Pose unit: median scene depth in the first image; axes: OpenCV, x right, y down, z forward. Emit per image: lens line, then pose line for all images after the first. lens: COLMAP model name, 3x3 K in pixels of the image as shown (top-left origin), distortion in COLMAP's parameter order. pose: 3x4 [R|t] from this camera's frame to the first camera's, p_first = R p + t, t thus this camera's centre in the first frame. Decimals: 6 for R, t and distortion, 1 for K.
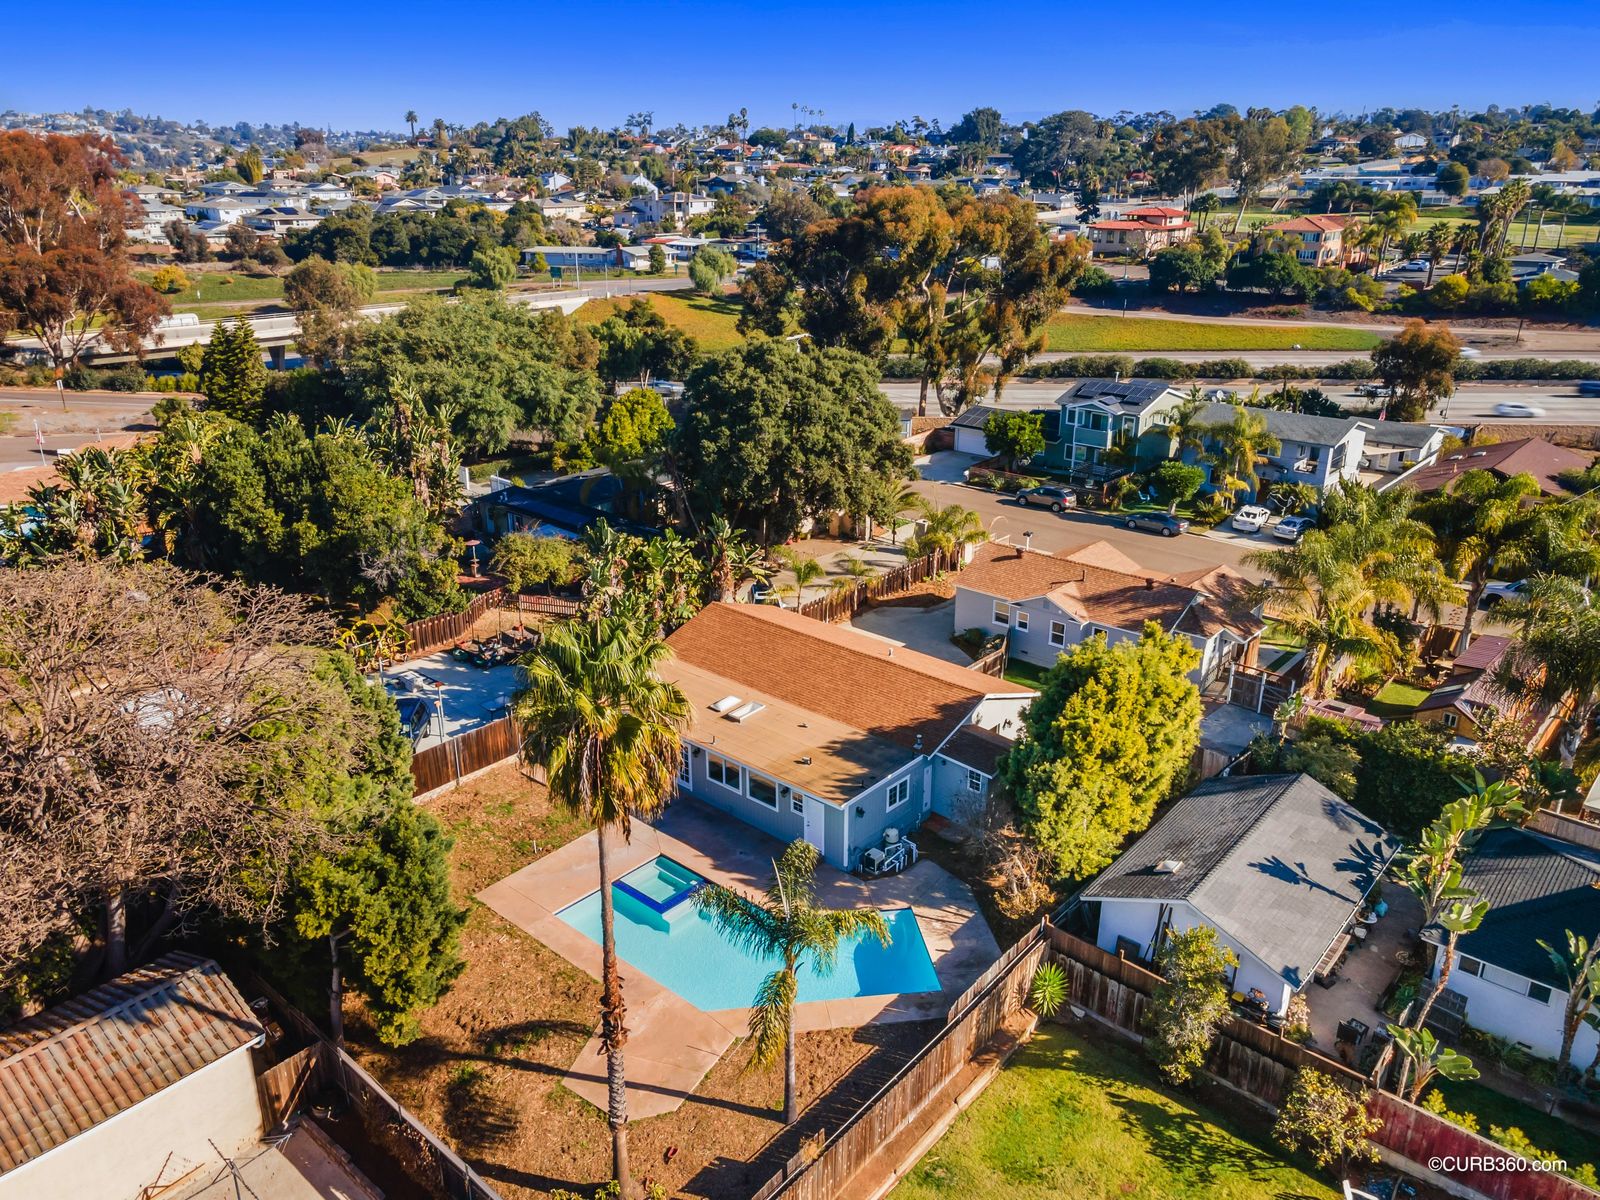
lens RADIAL K [[1107.7, 0, 811.3], [0, 1107.7, 607.9], [0, 0, 1]] dist [0.015445, 0.020975]
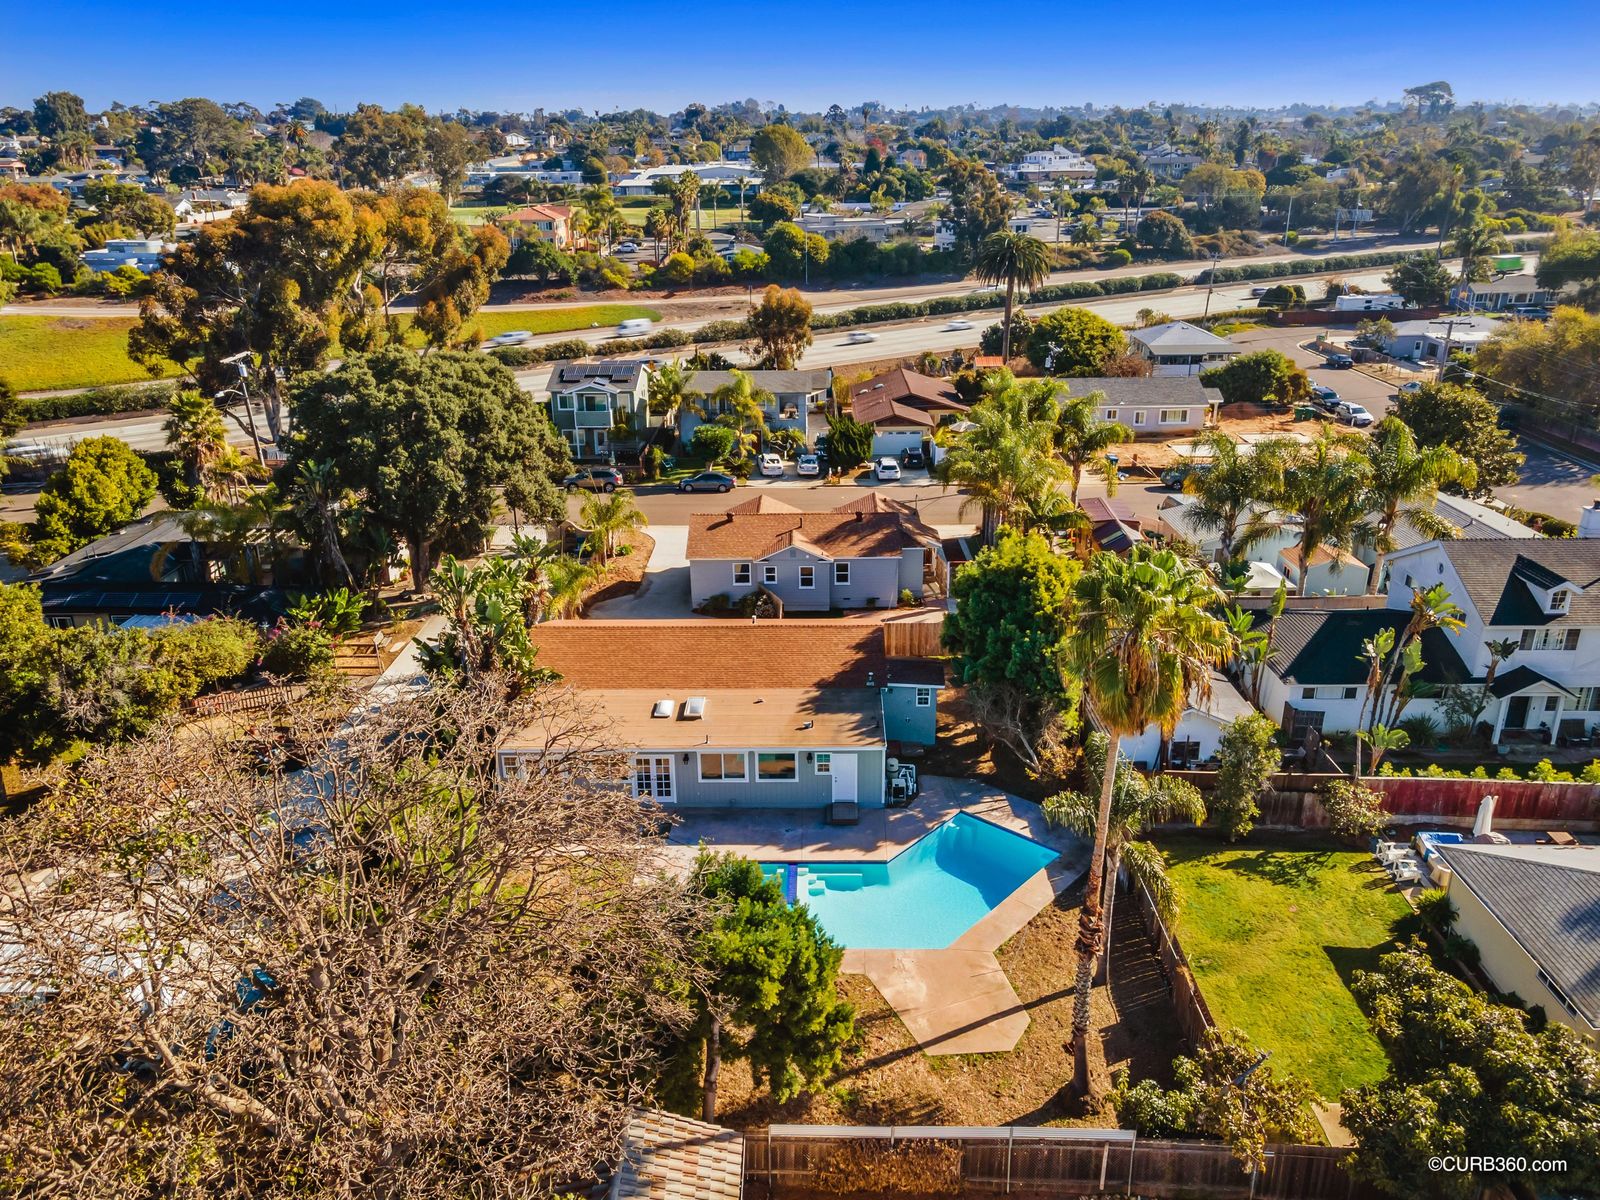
lens RADIAL K [[1107.7, 0, 812.8], [0, 1107.7, 593.7], [0, 0, 1]] dist [0.015445, 0.020975]
pose [[0.778749, -0.240759, 0.579297, -0.253826], [0.244773, 0.966845, 0.072779, -0.024105], [-0.577613, 0.085119, 0.811861, 0.067002]]
